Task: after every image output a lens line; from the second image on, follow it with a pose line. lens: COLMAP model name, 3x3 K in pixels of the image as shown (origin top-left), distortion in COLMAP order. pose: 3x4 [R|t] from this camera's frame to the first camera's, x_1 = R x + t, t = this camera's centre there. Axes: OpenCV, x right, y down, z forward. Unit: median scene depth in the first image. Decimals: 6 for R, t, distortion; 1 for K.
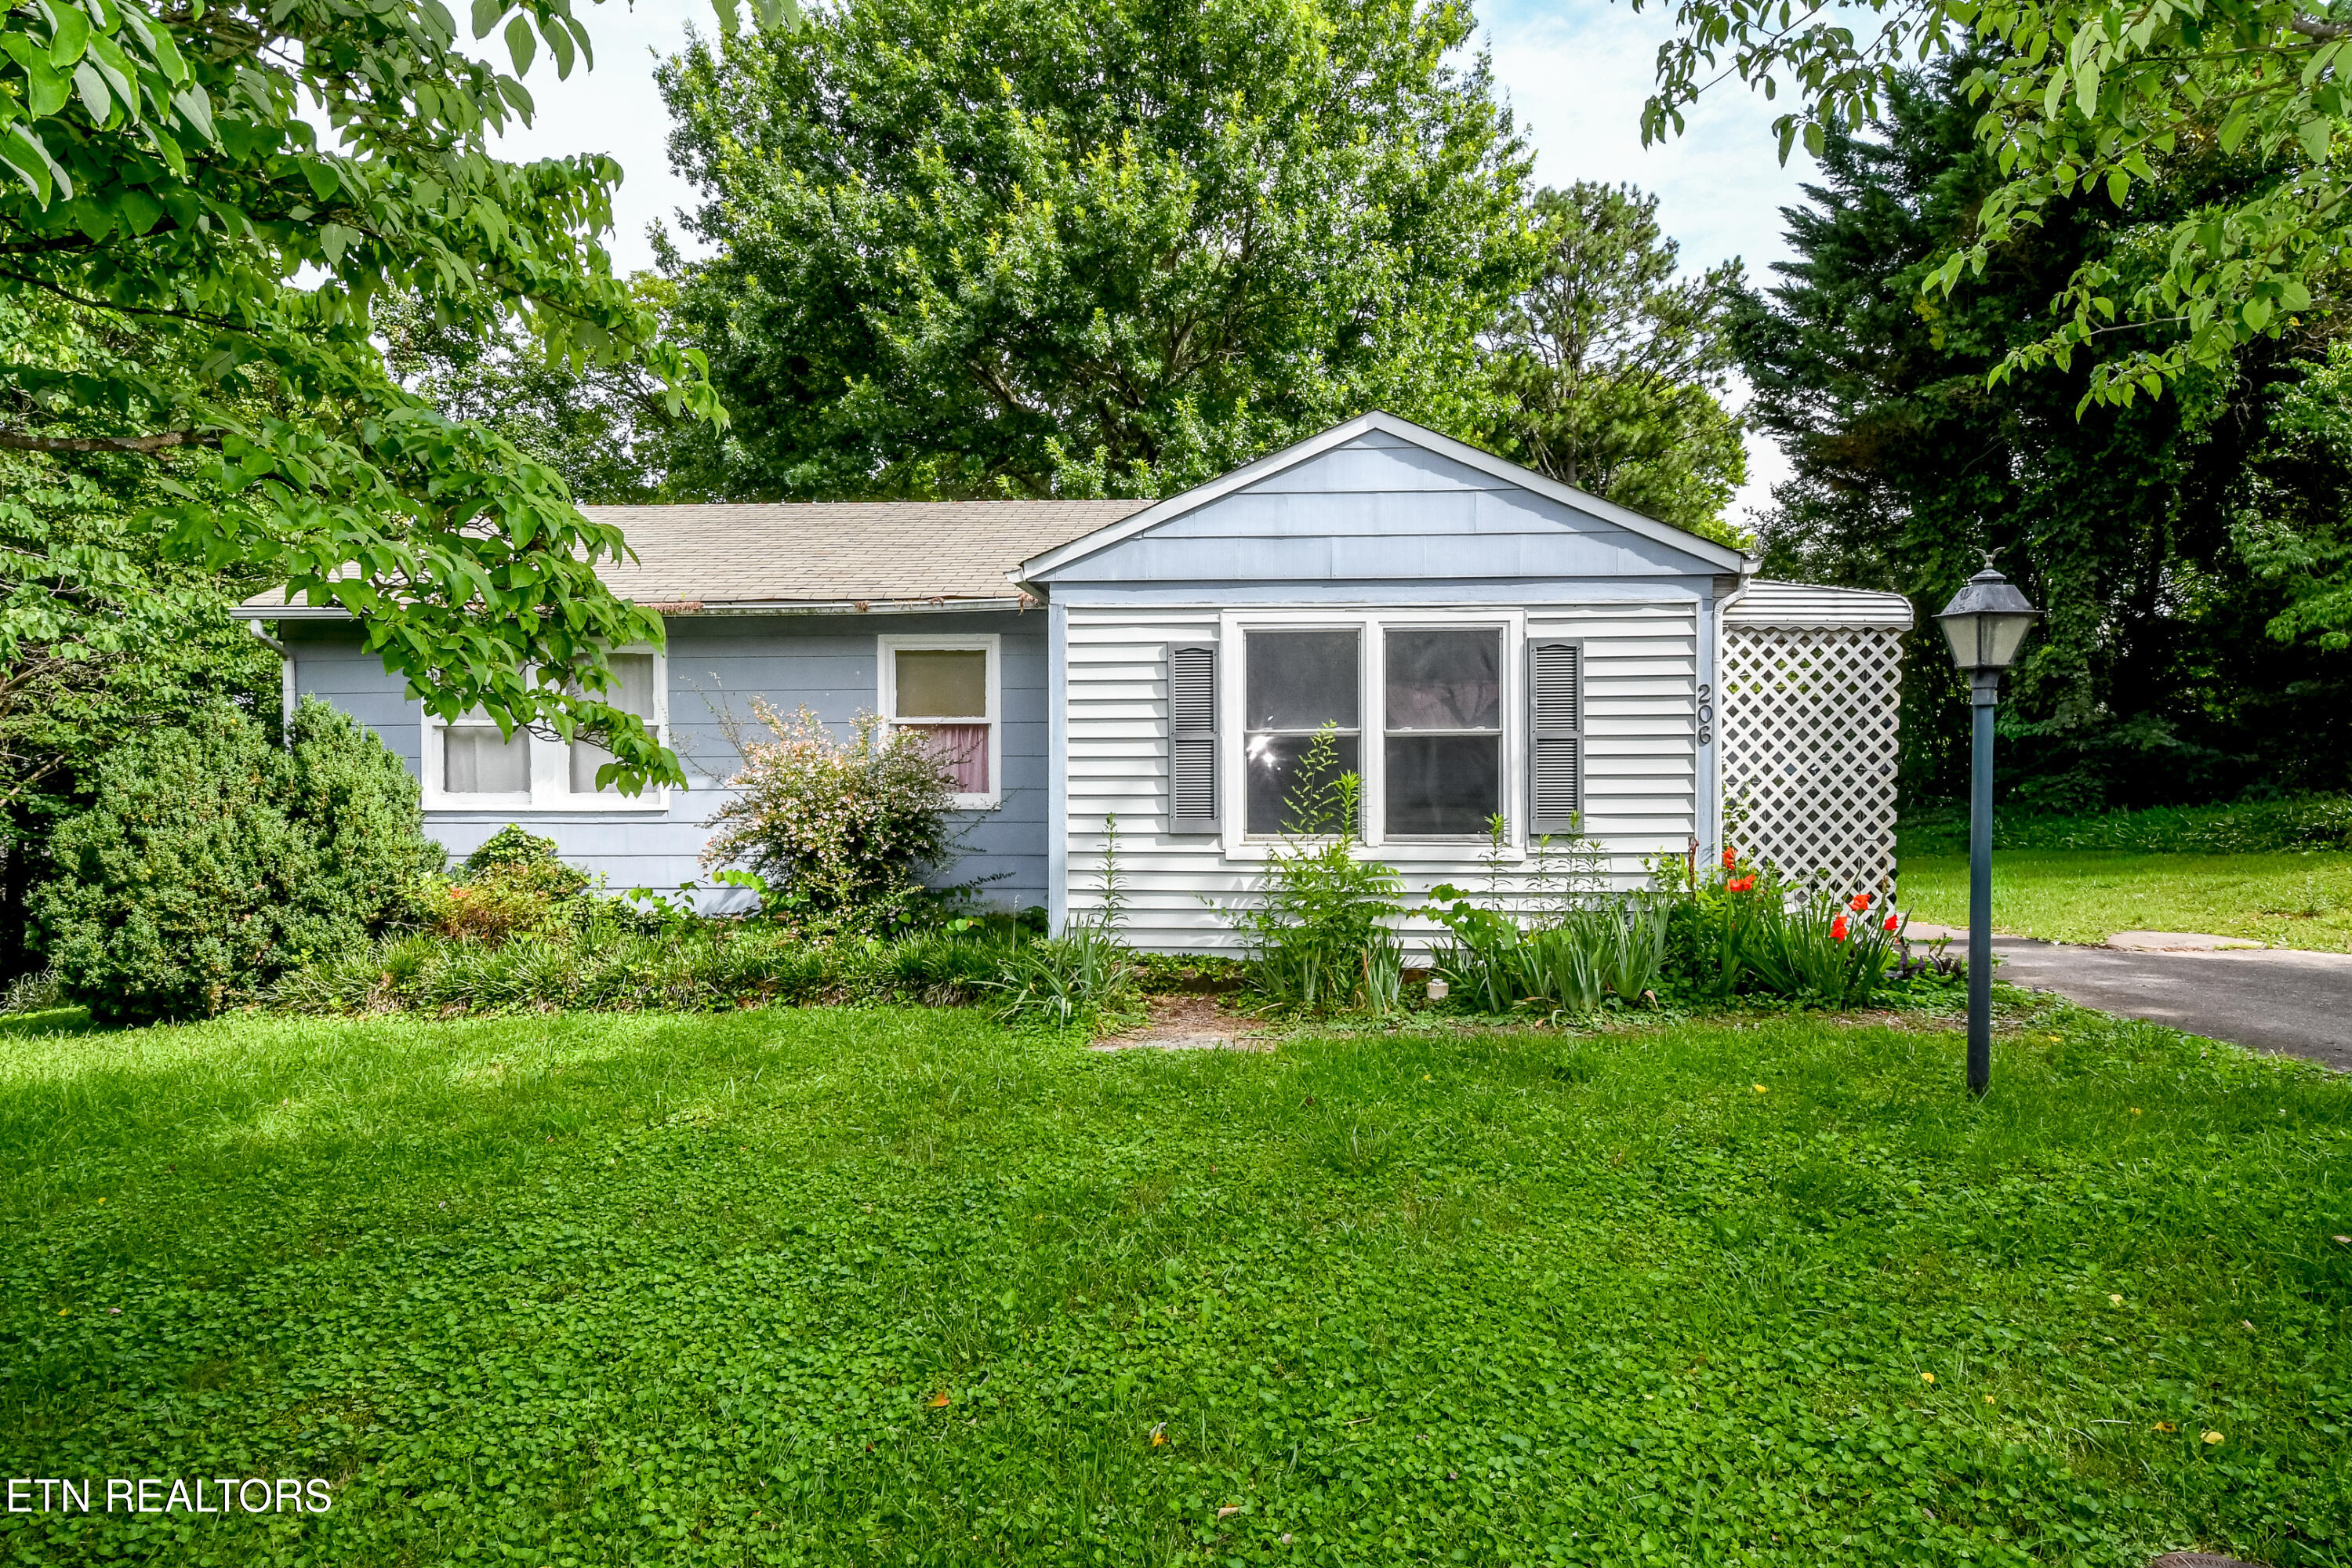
lens RADIAL K [[1028.5, 0, 1042.7], [0, 1028.5, 783.5], [0, 0, 1]] dist [0.009331, -0.000488]
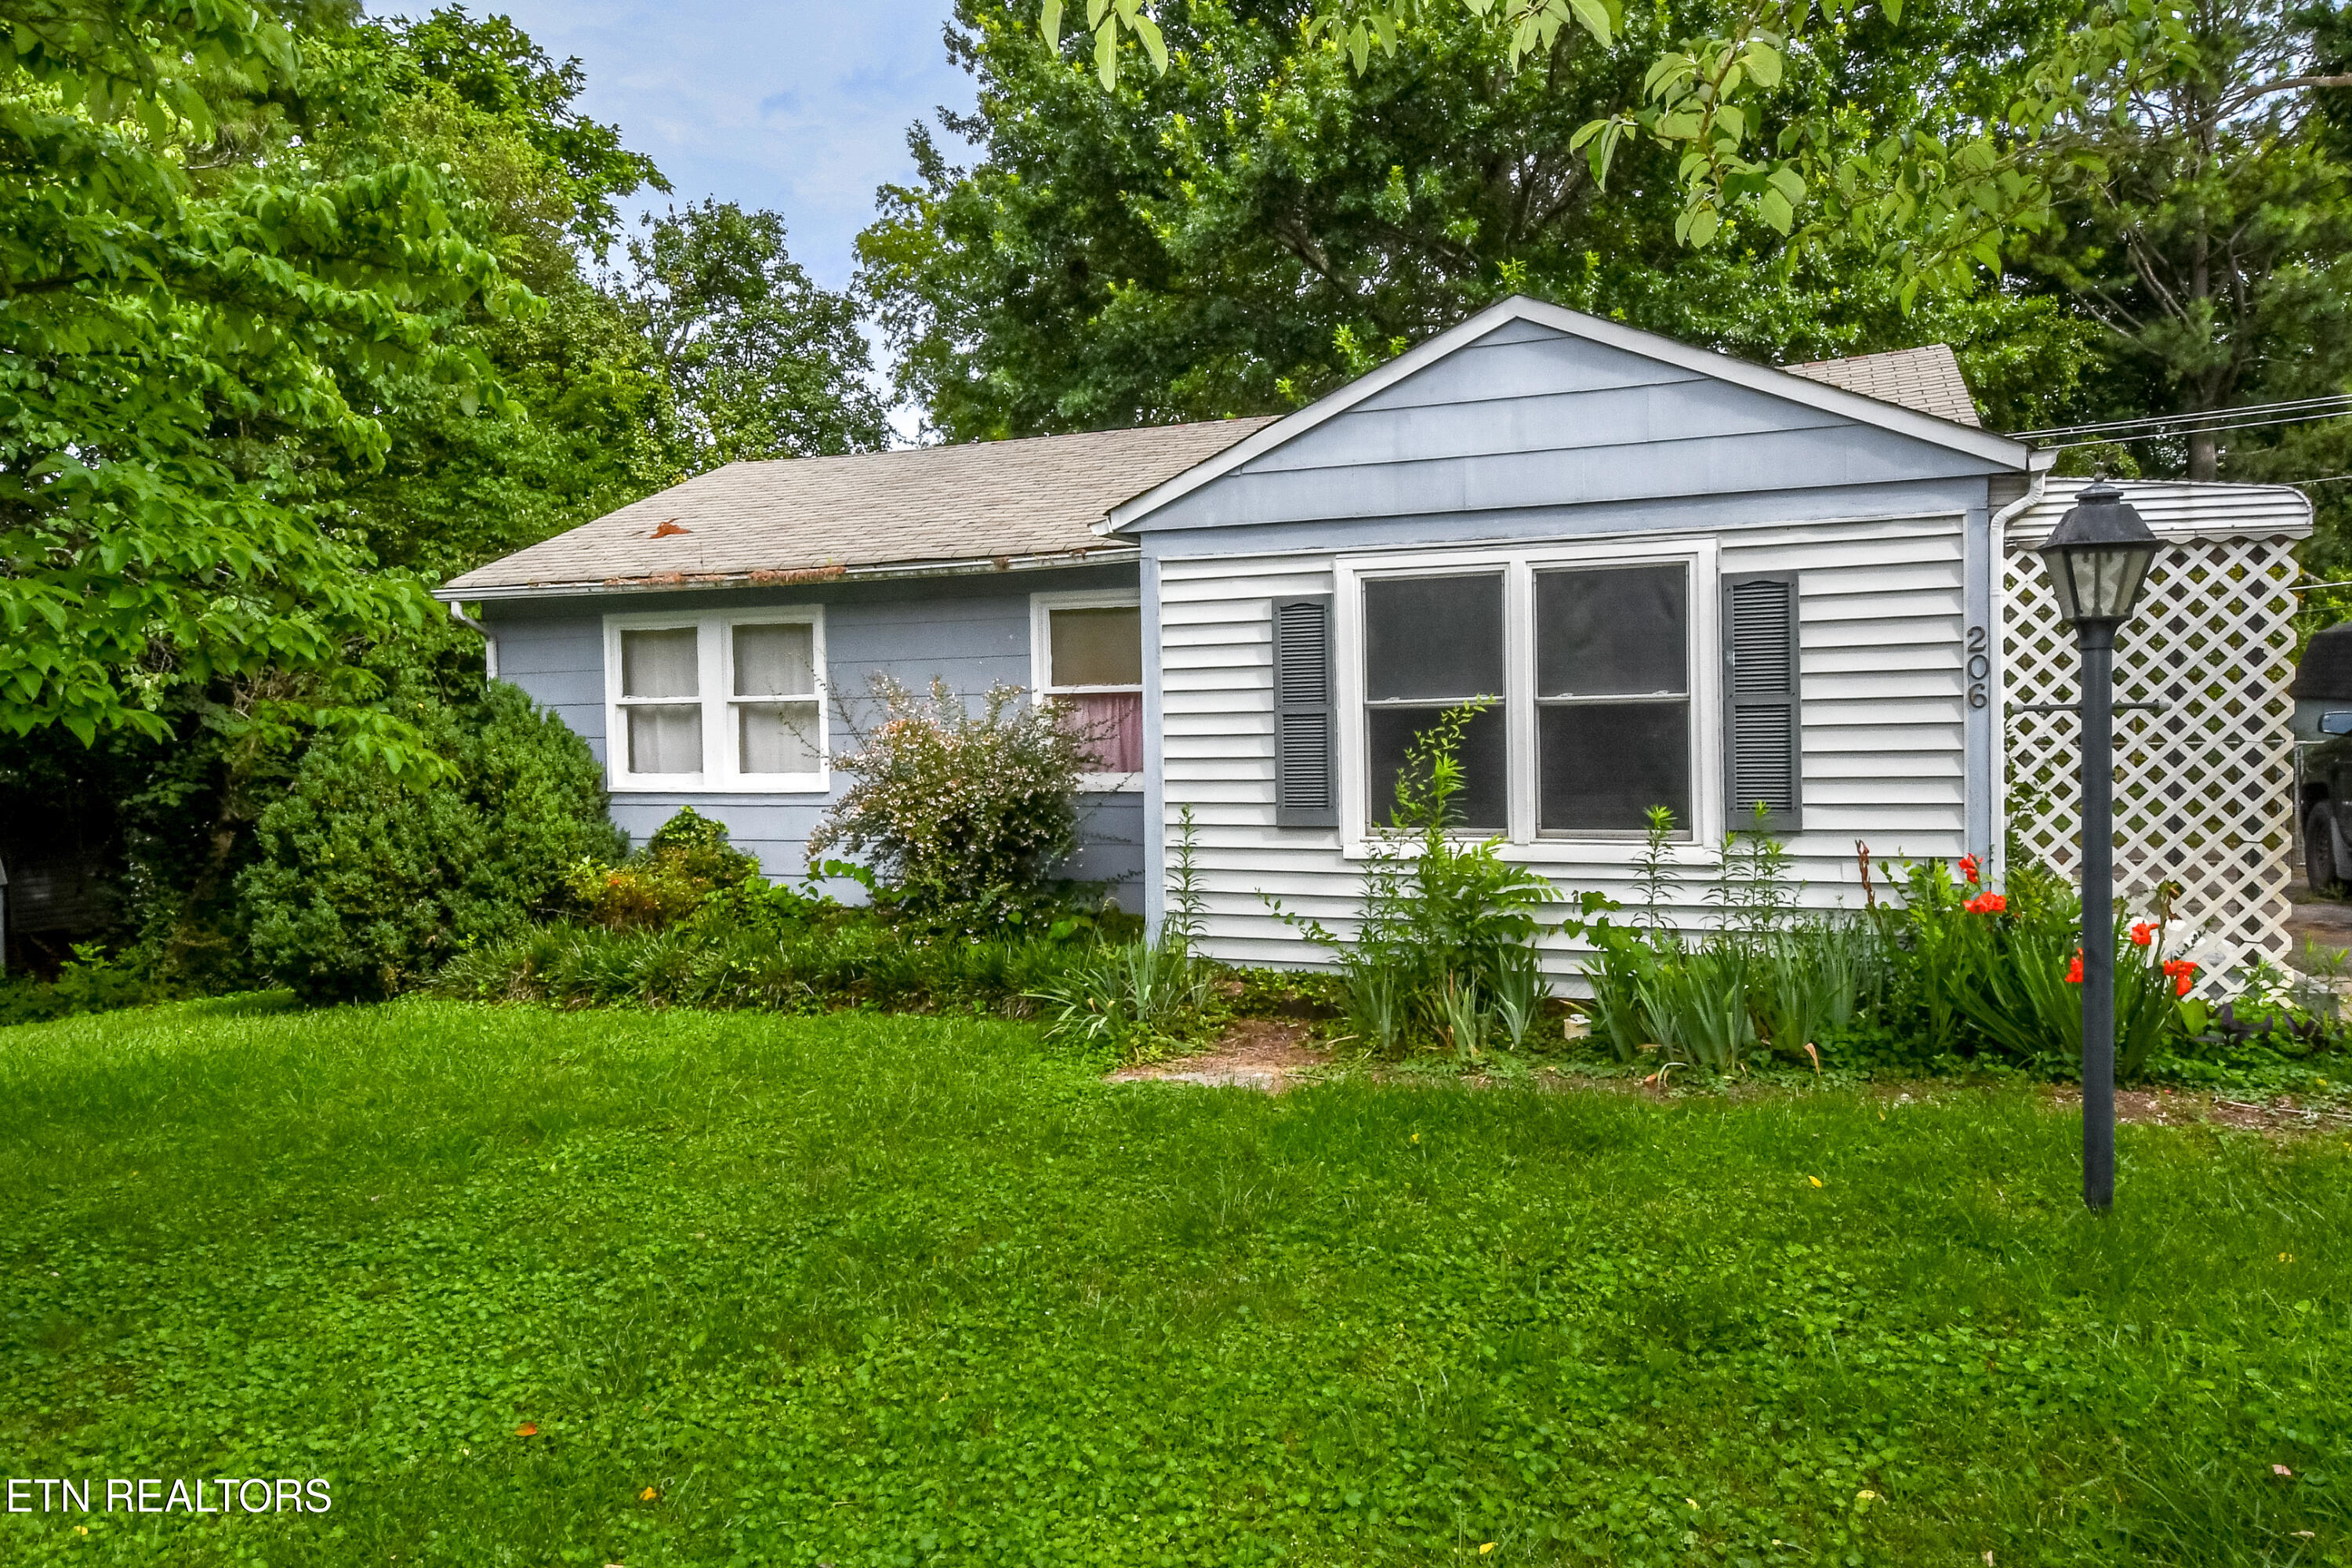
lens RADIAL K [[1248.1, 0, 1173.7], [0, 1248.1, 748.4], [0, 0, 1]] dist [0.023825, -0.001330]
pose [[0.967500, -0.010407, -0.252657, 0.297374], [0.012064, 0.999915, 0.005012, -0.020066], [0.252583, -0.007897, 0.967543, -0.003976]]
